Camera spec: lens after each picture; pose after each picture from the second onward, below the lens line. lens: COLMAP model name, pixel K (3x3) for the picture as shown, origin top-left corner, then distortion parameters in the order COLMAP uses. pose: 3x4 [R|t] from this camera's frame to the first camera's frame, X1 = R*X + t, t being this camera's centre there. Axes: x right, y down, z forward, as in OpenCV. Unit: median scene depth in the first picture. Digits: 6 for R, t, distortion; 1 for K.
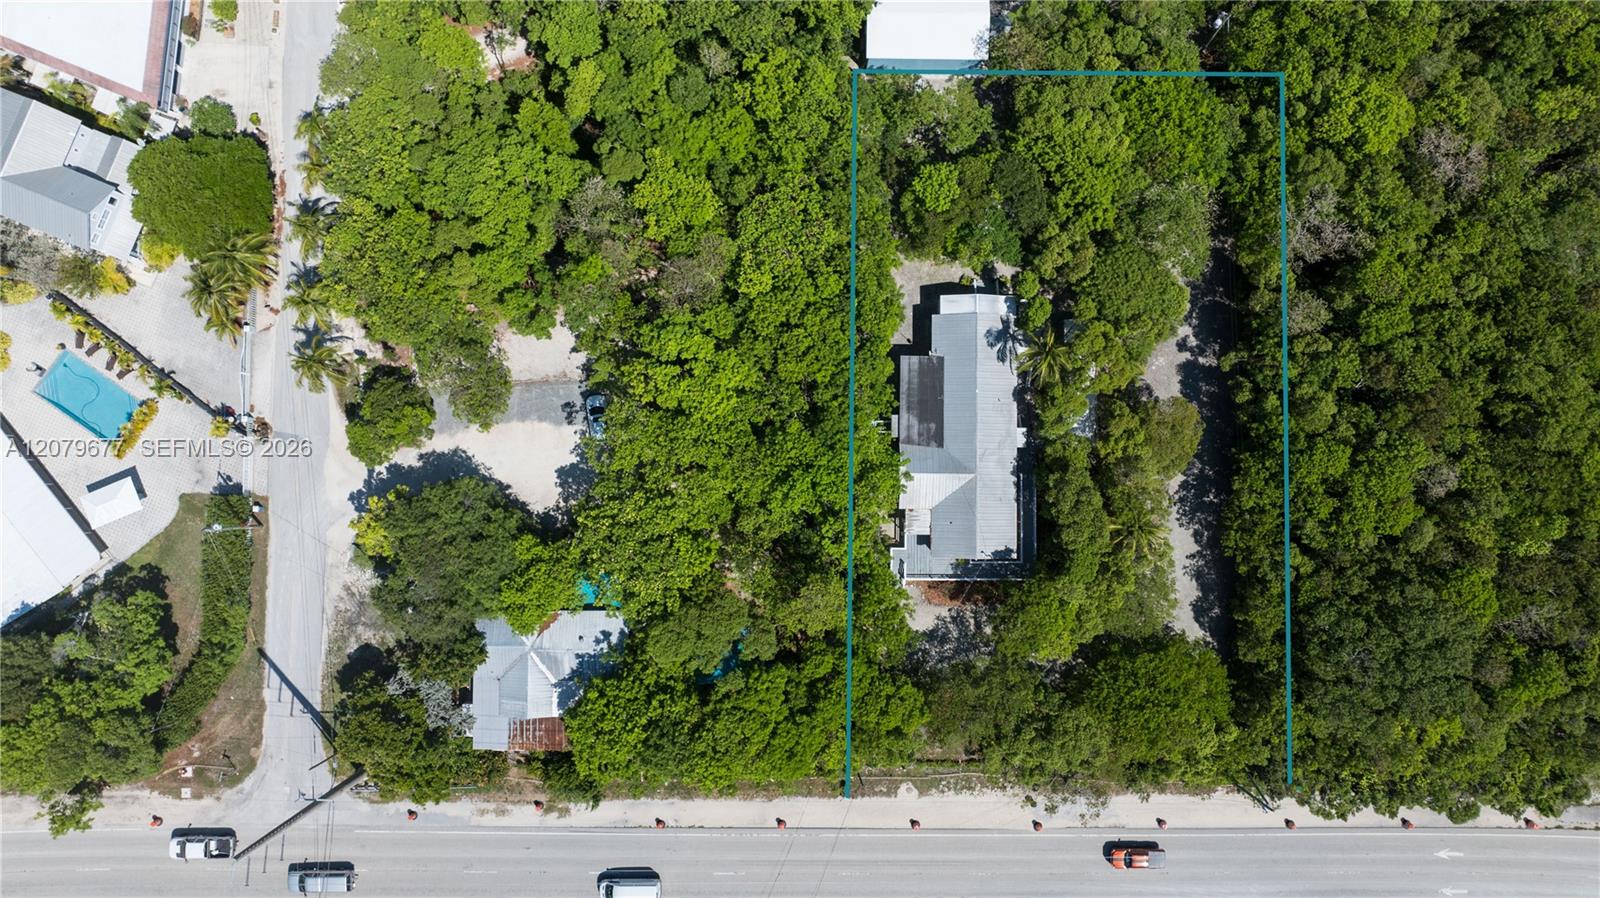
lens RADIAL K [[1125.3, 0, 800.0], [0, 1125.3, 449.0], [0, 0, 1]] dist [-0.004888, -0.002291]
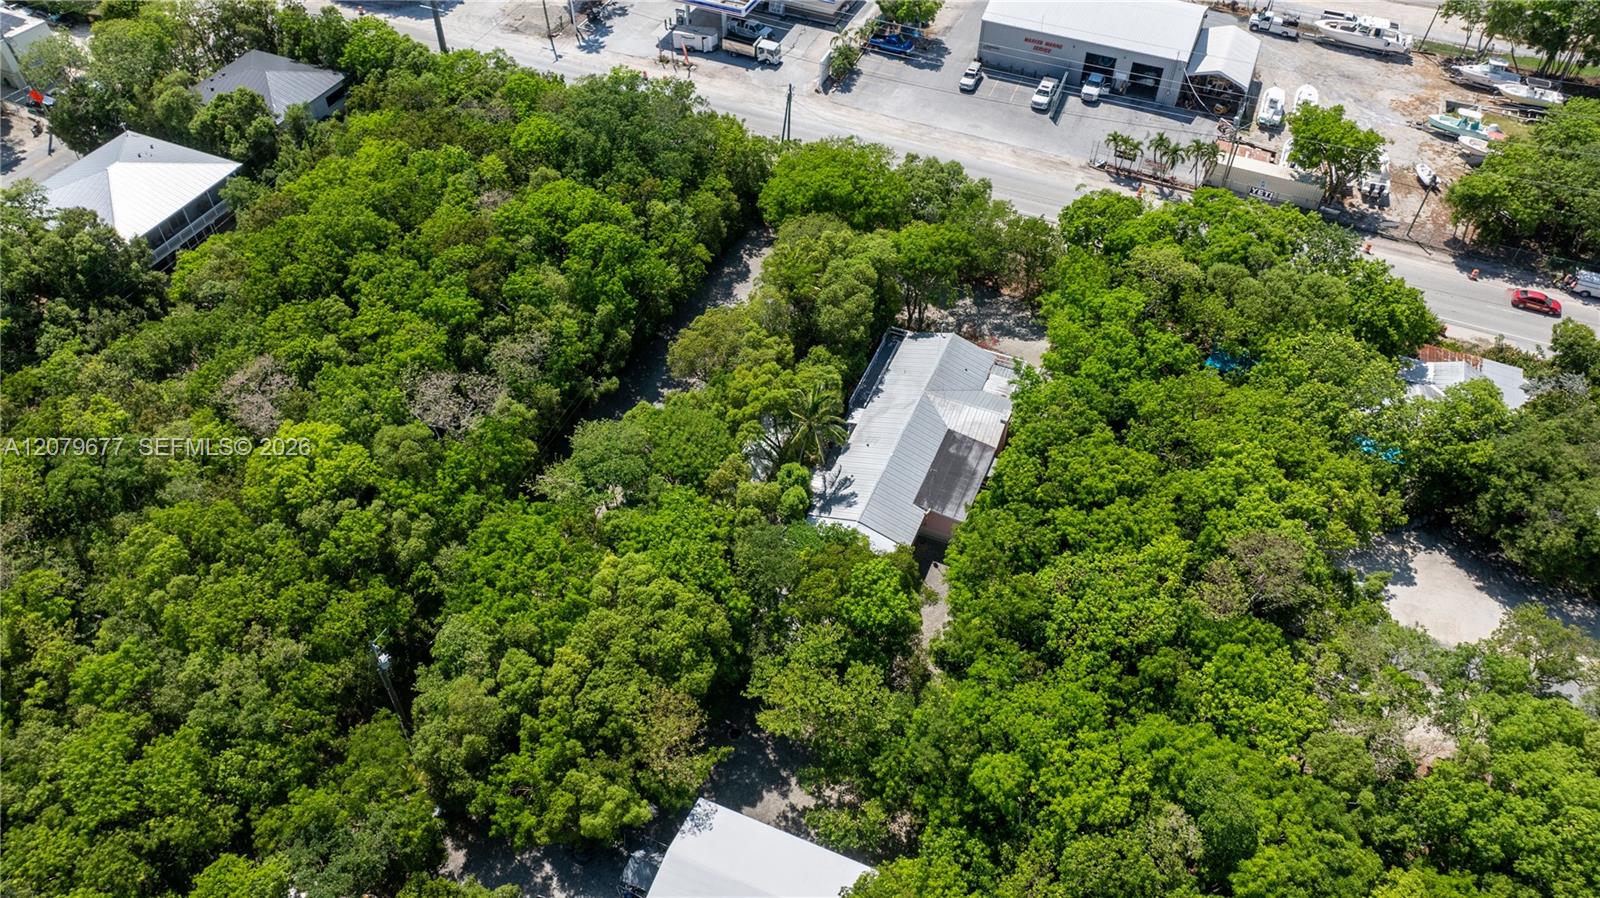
lens RADIAL K [[1125.3, 0, 800.0], [0, 1125.3, 449.0], [0, 0, 1]] dist [-0.004888, -0.002291]
pose [[-0.924349, -0.301118, 0.234323, 0.026276], [0.377343, -0.630519, 0.678276, -0.630009], [-0.056496, 0.715383, 0.696444, 0.418062]]
